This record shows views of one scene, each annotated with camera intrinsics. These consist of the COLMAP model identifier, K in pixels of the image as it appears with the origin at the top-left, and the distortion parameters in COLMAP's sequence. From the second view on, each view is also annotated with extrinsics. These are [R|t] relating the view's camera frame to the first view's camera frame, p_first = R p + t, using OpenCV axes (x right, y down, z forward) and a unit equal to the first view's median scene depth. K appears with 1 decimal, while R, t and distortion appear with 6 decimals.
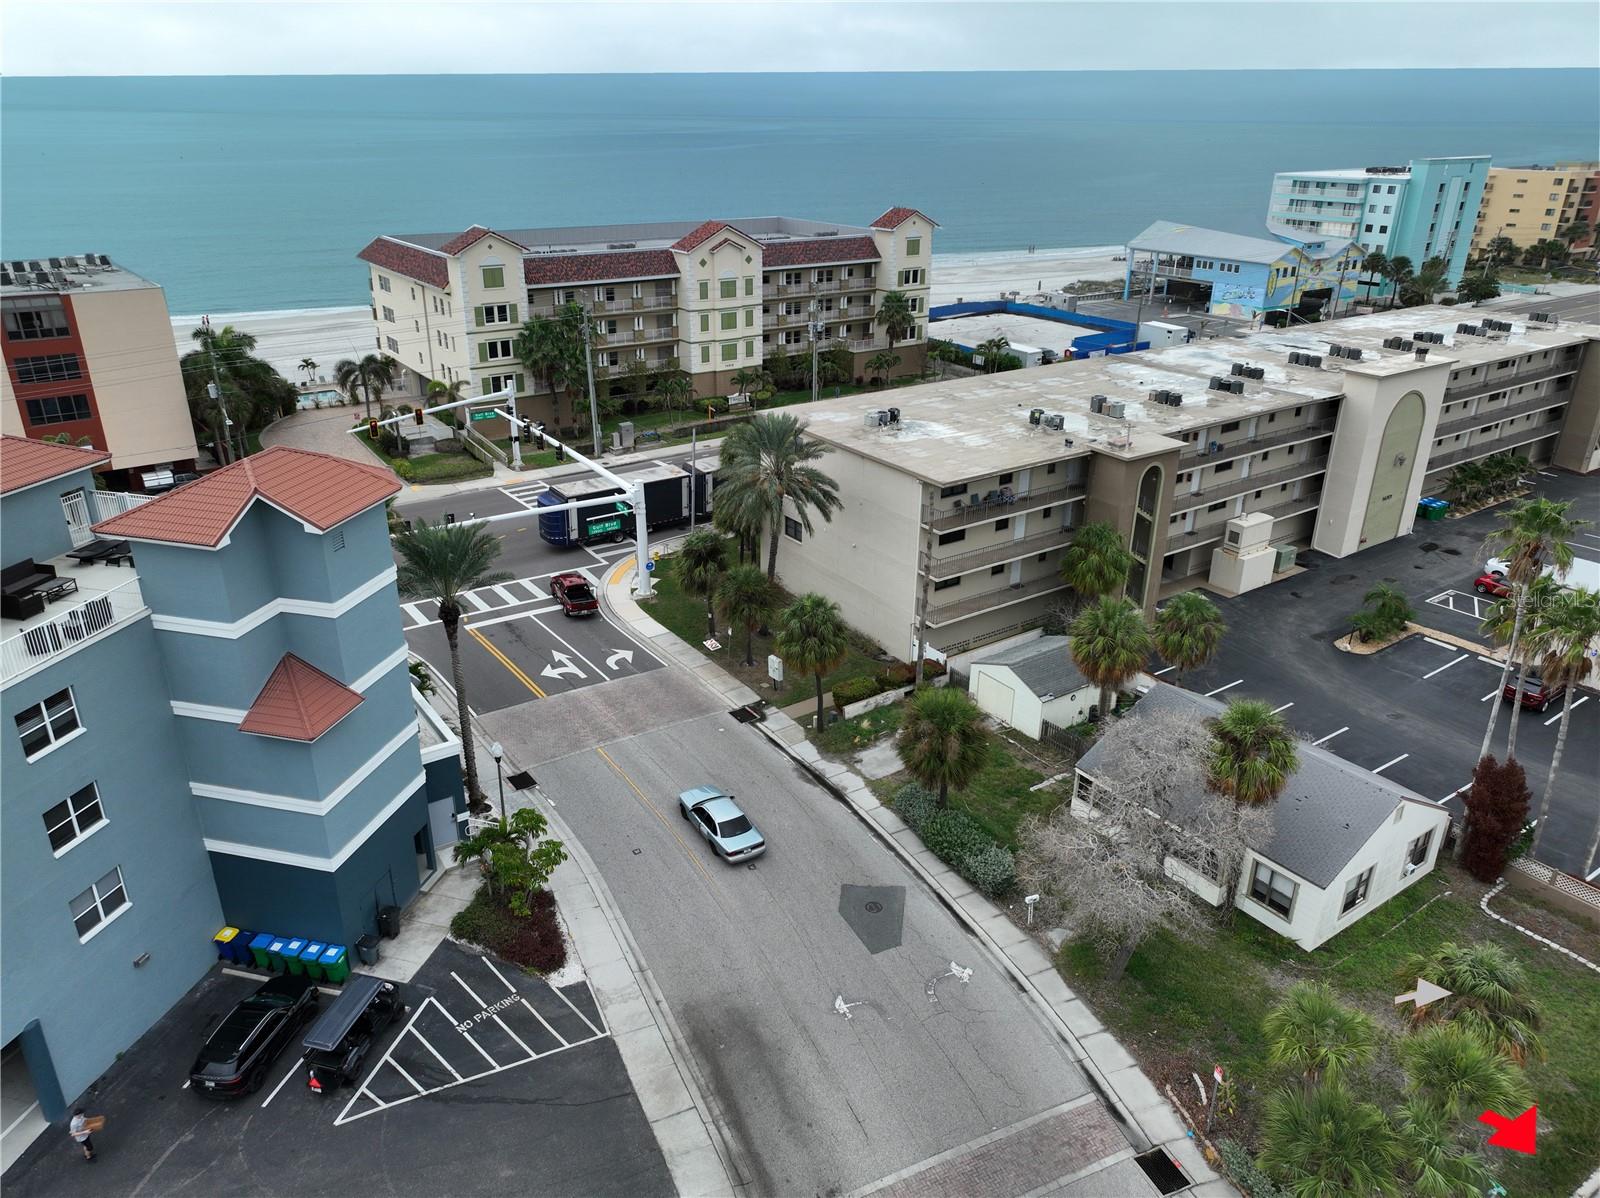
lens RADIAL K [[1118.3, 0, 800.0], [0, 1118.3, 599.0], [0, 0, 1]] dist [-0.006648, 0.020865]
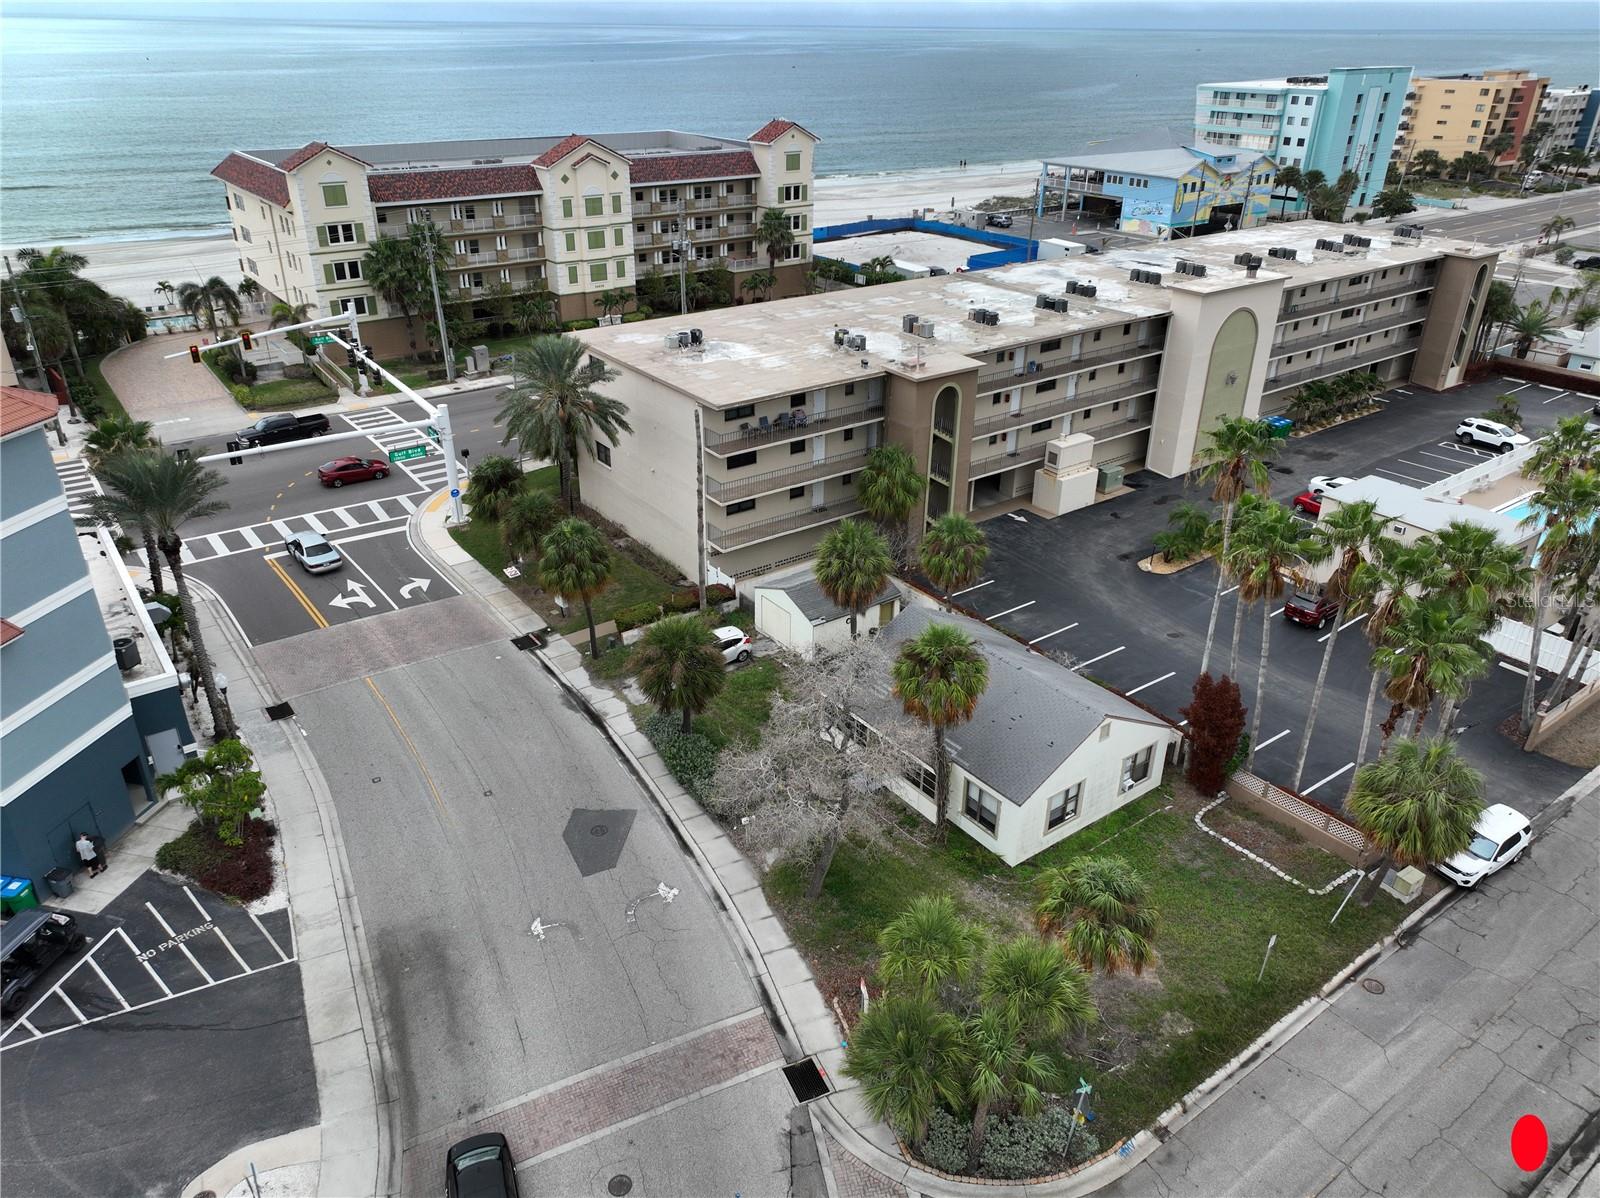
lens RADIAL K [[1118.3, 0, 800.0], [0, 1118.3, 599.0], [0, 0, 1]] dist [-0.006648, 0.020865]
pose [[0.999669, -0.012325, 0.022599, 0.156513], [0.010792, 0.997712, 0.066734, 0.001336], [-0.023370, -0.066468, 0.997515, 0.003051]]
